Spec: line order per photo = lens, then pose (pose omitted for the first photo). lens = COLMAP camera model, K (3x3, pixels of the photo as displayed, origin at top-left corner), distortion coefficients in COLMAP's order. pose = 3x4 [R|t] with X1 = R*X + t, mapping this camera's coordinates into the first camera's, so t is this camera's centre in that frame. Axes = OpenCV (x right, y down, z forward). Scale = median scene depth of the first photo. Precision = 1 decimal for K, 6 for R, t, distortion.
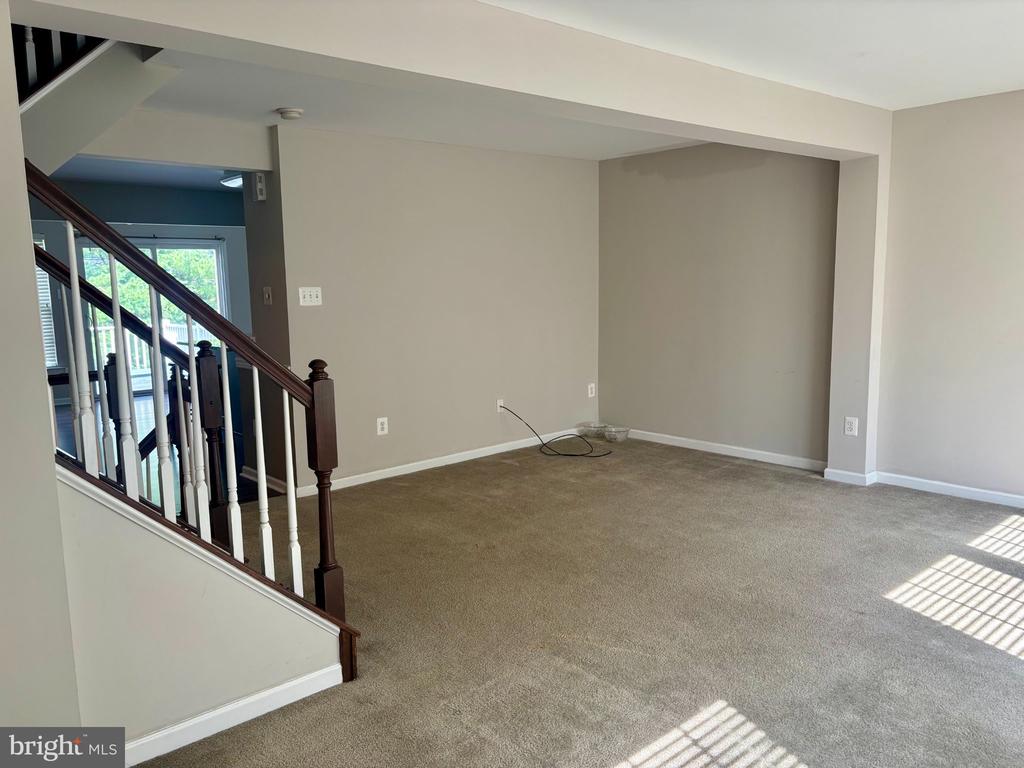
lens RADIAL K [[787.5, 0, 518.3], [0, 787.5, 387.7], [0, 0, 1]] dist [0.128651, 0.000148]
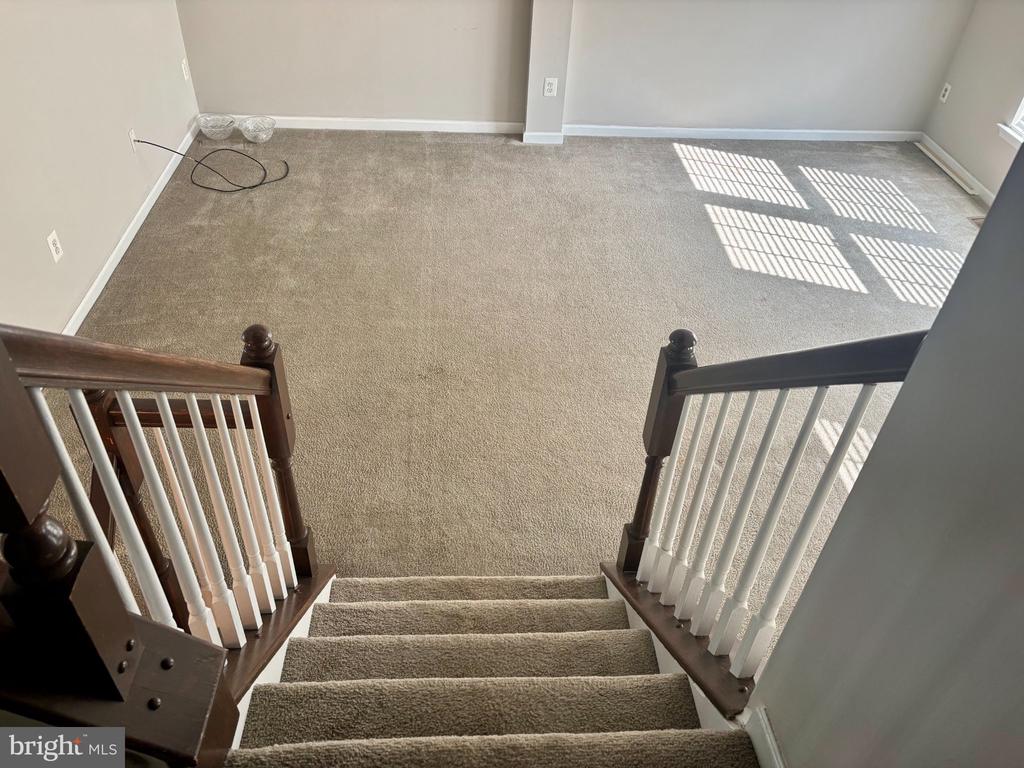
lens RADIAL K [[781.3, 0, 512.0], [0, 781.3, 384.0], [0, 0, 1]] dist [0.067579, 0.000341]
pose [[0.624502, -0.469233, 0.624353, -0.420557], [0.062170, 0.826734, 0.559148, -0.204468], [-0.778545, -0.310373, 0.545469, 0.378207]]
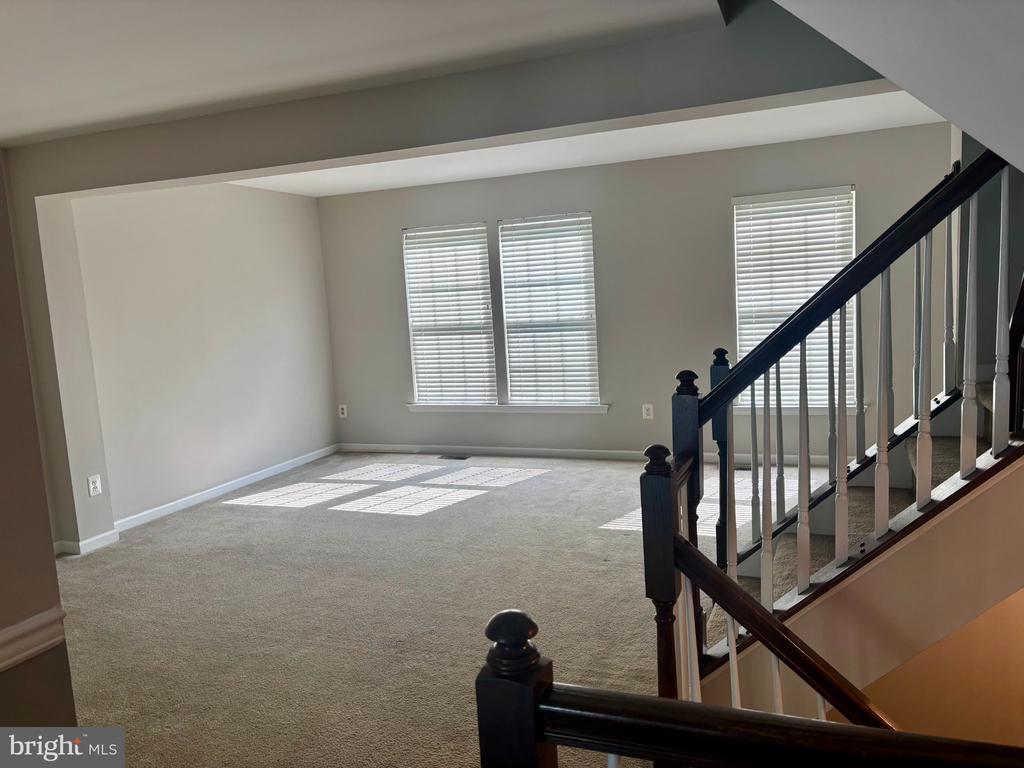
lens RADIAL K [[787.5, 0, 518.3], [0, 787.5, 387.7], [0, 0, 1]] dist [0.128651, 0.000148]
pose [[-0.454802, -0.056010, 0.888830, -0.635124], [0.190068, 0.968923, 0.158312, -0.117690], [-0.870075, 0.240938, -0.430022, 0.958762]]
